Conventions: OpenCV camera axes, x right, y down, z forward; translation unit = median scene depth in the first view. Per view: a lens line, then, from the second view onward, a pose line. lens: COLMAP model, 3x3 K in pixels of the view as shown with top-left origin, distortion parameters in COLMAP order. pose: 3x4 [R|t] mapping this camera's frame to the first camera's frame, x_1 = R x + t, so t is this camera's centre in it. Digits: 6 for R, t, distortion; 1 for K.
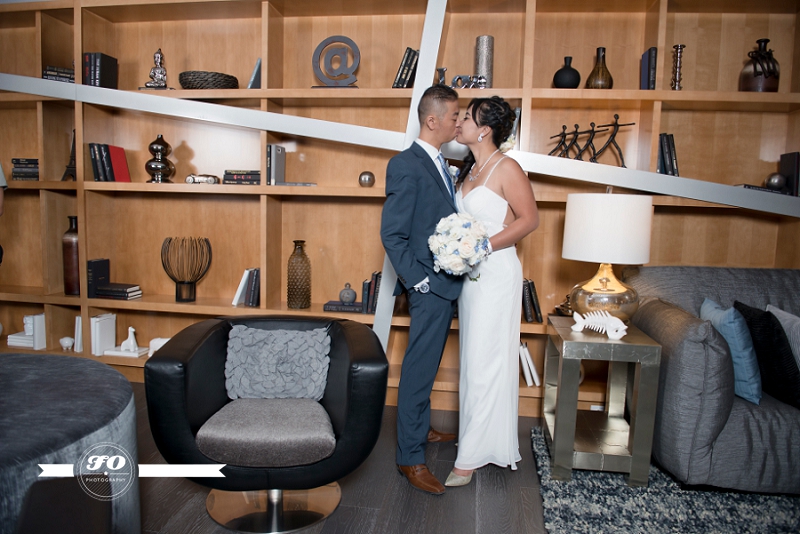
lens RADIAL K [[544.0, 0, 400.0], [0, 544.0, 267.0], [0, 0, 1]] dist [-0.044885, 0.002542]
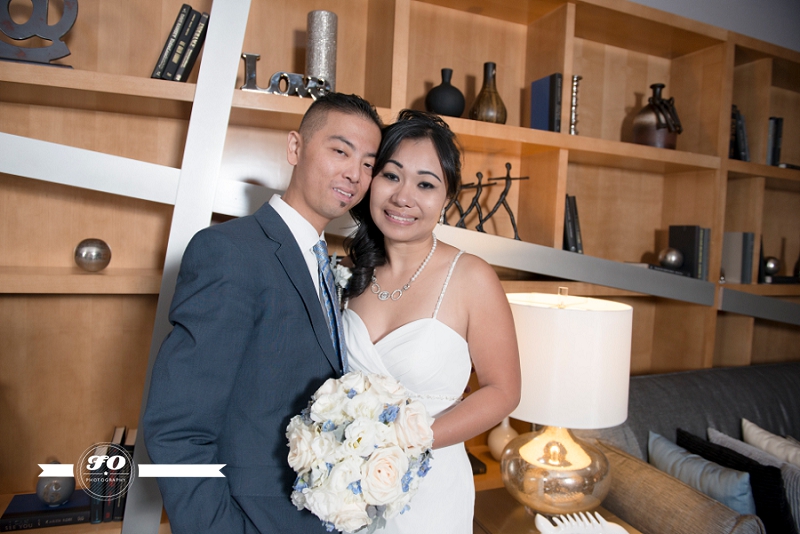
lens RADIAL K [[544.0, 0, 400.0], [0, 544.0, 267.0], [0, 0, 1]] dist [-0.044885, 0.002542]
pose [[0.874638, -0.015165, 0.484539, -0.056482], [0.034648, 0.998910, -0.031279, -0.133175], [-0.483536, 0.044146, 0.874210, 0.466093]]
